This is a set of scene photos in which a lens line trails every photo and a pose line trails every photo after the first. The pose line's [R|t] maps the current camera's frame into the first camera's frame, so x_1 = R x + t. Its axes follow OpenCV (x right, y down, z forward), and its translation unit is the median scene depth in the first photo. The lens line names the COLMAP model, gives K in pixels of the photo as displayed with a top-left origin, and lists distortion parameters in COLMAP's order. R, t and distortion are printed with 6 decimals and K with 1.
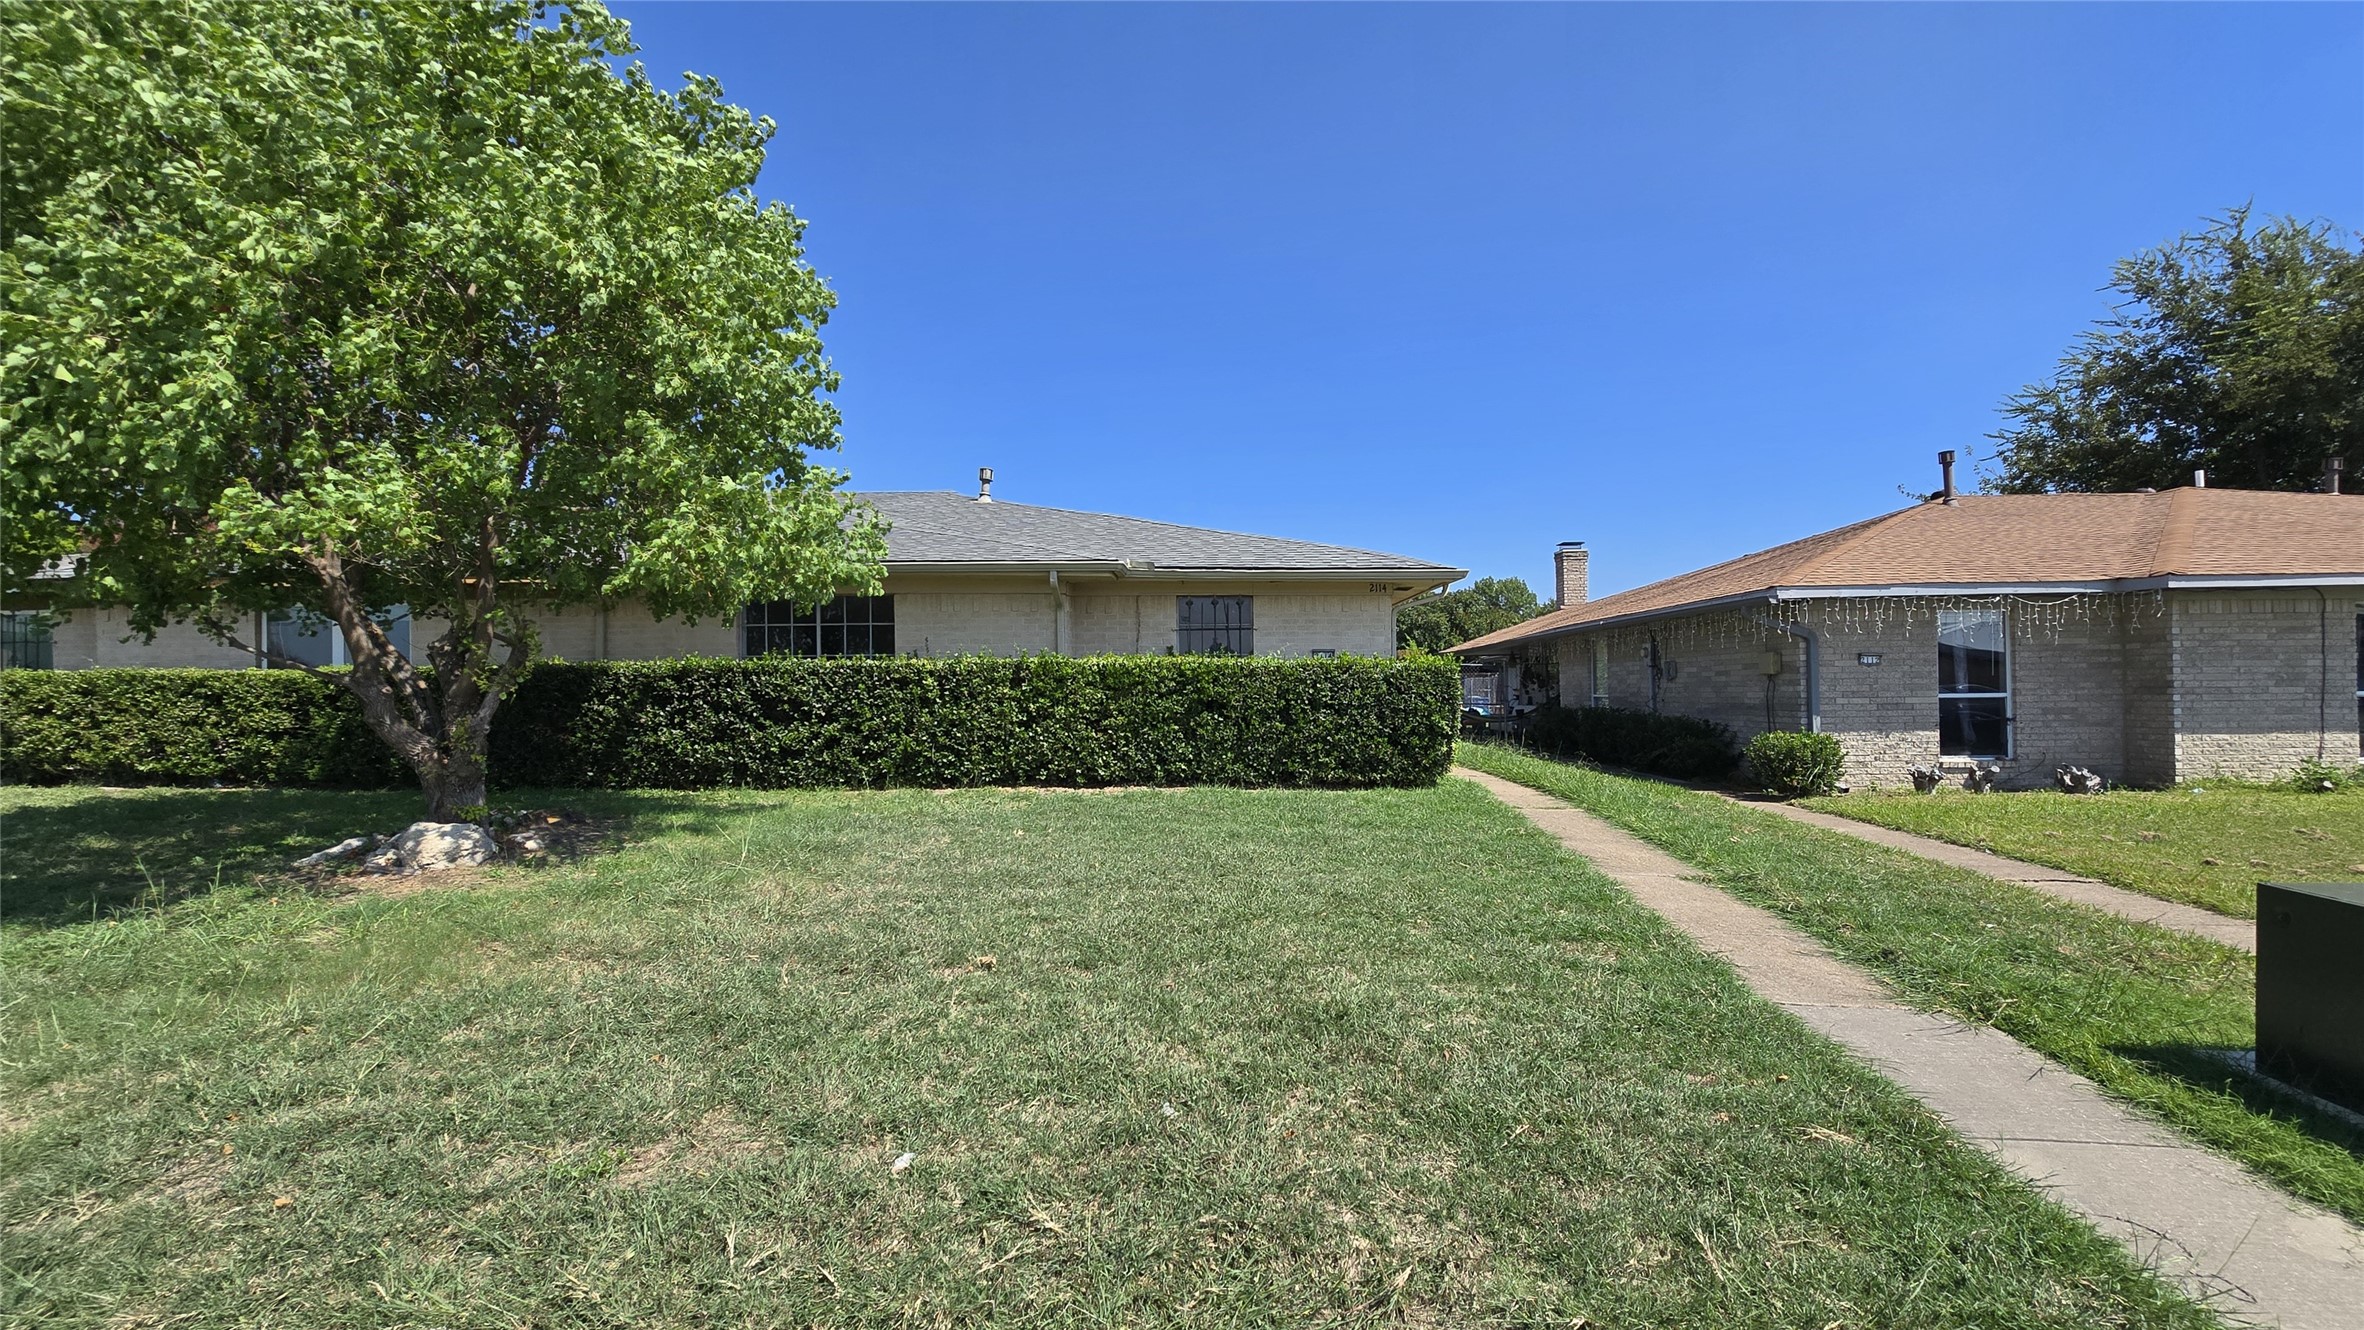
lens RADIAL K [[976.0, 0, 1189.3], [0, 976.0, 676.1], [0, 0, 1]] dist [0.000779, -0.000165]
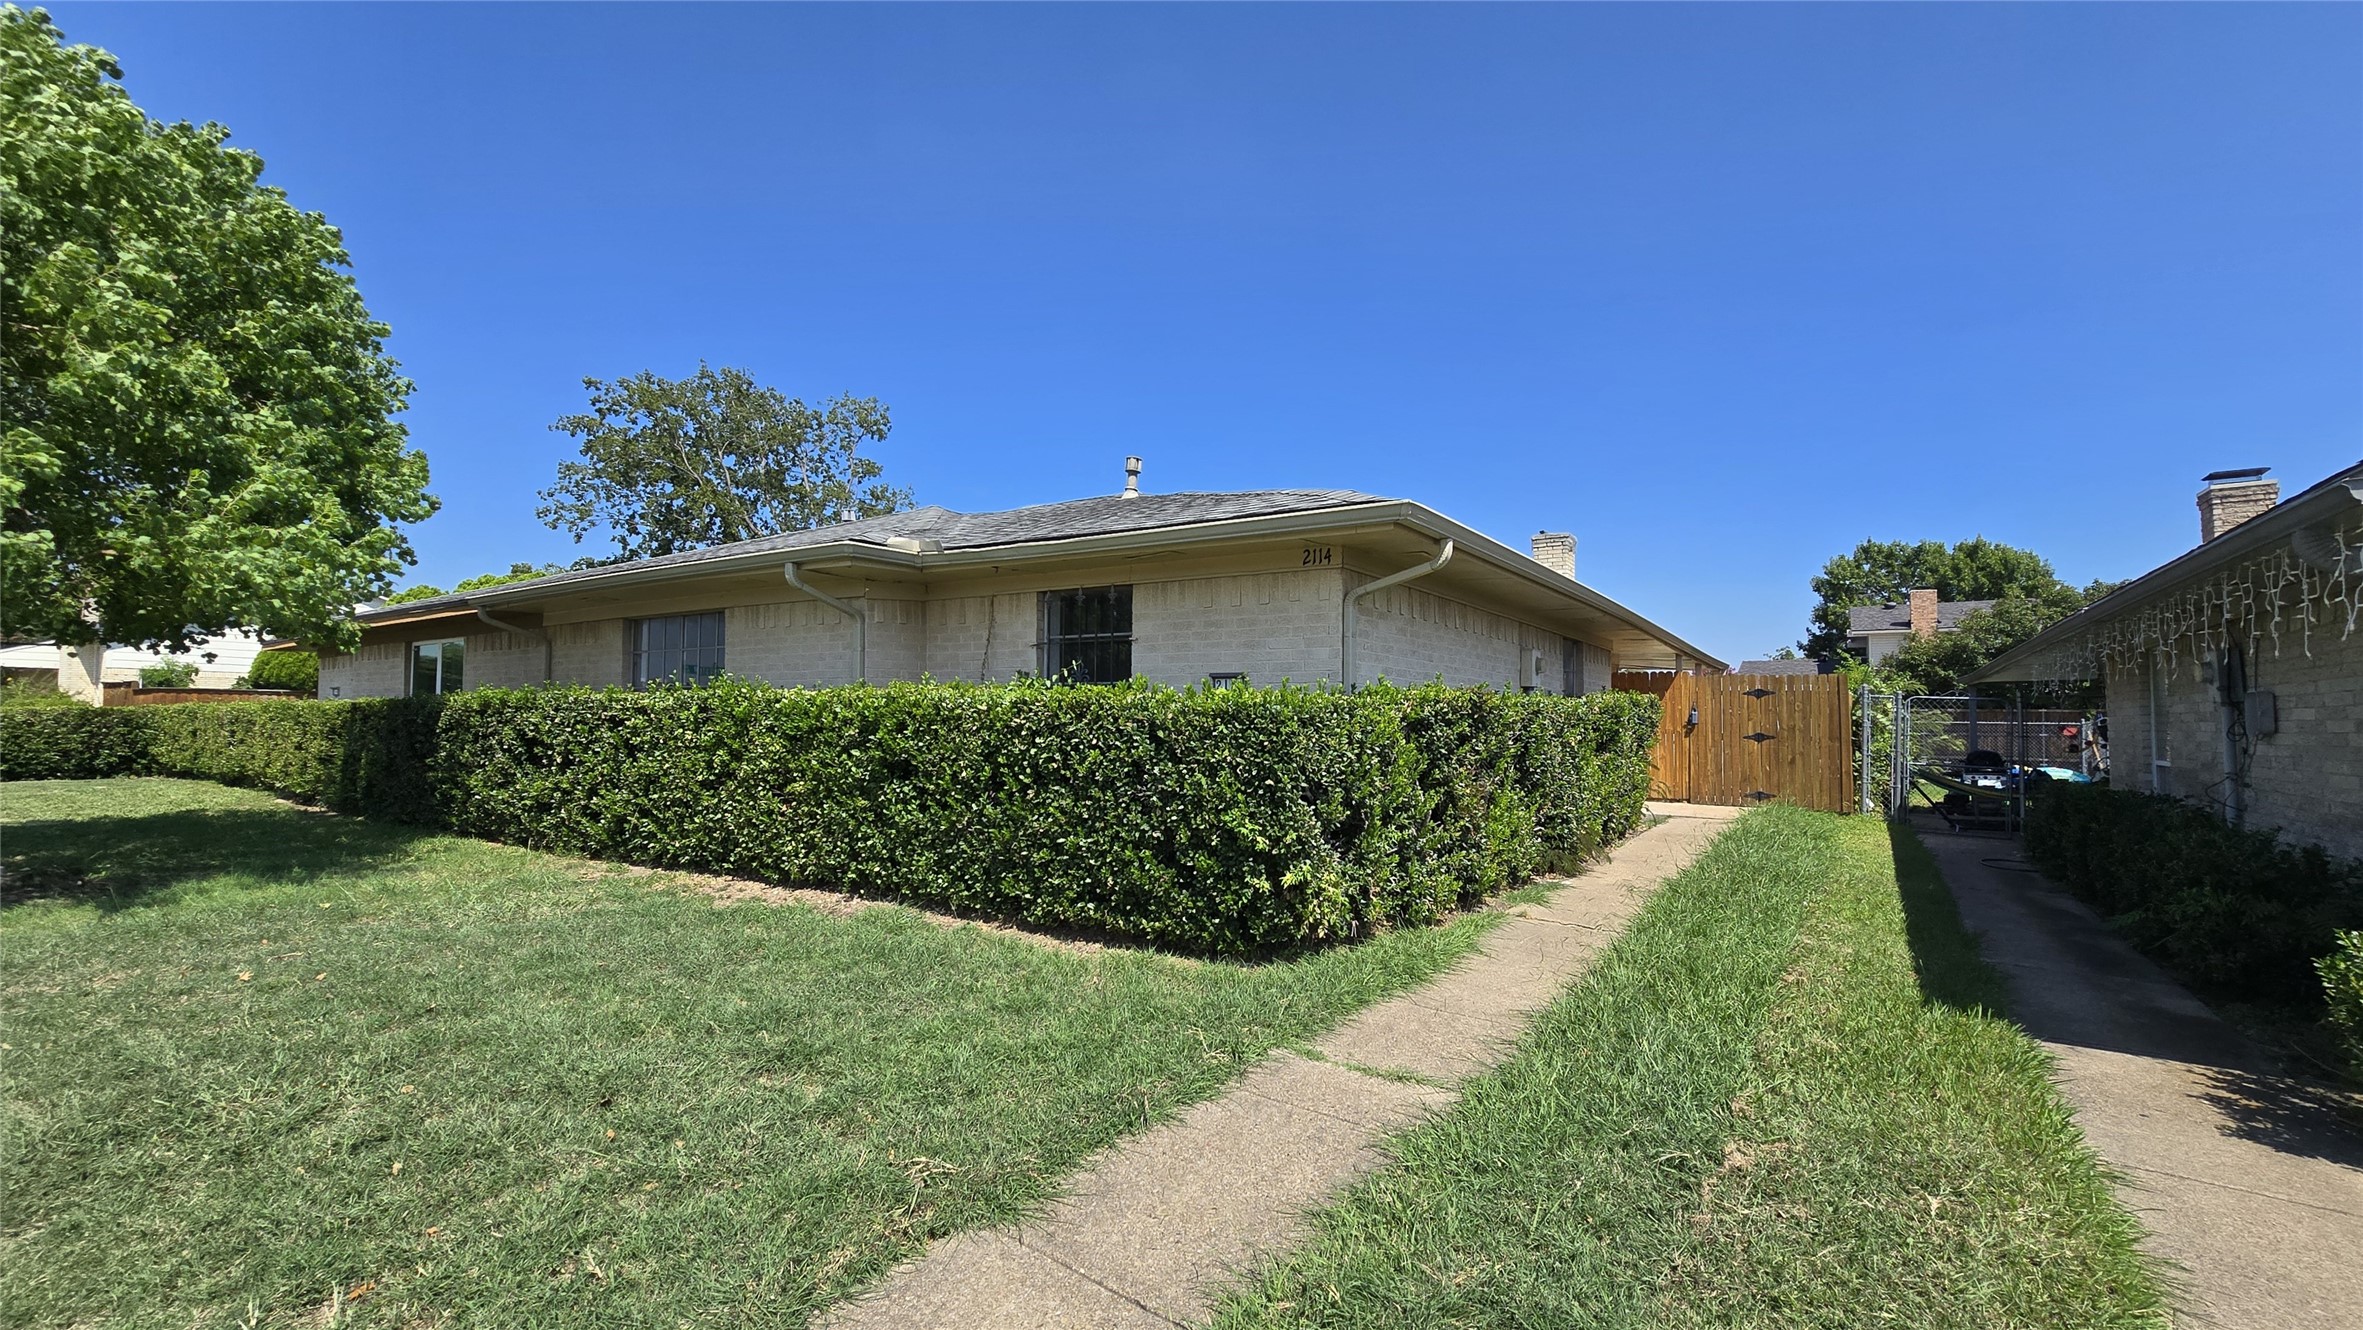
lens RADIAL K [[975.6, 0, 1188.8], [0, 975.6, 676.1], [0, 0, 1]] dist [0.000779, -0.000165]
pose [[0.841978, -0.008324, -0.539448, 0.454783], [-0.006923, 0.999632, -0.026231, -0.011318], [0.539468, 0.025821, 0.841610, 0.554769]]
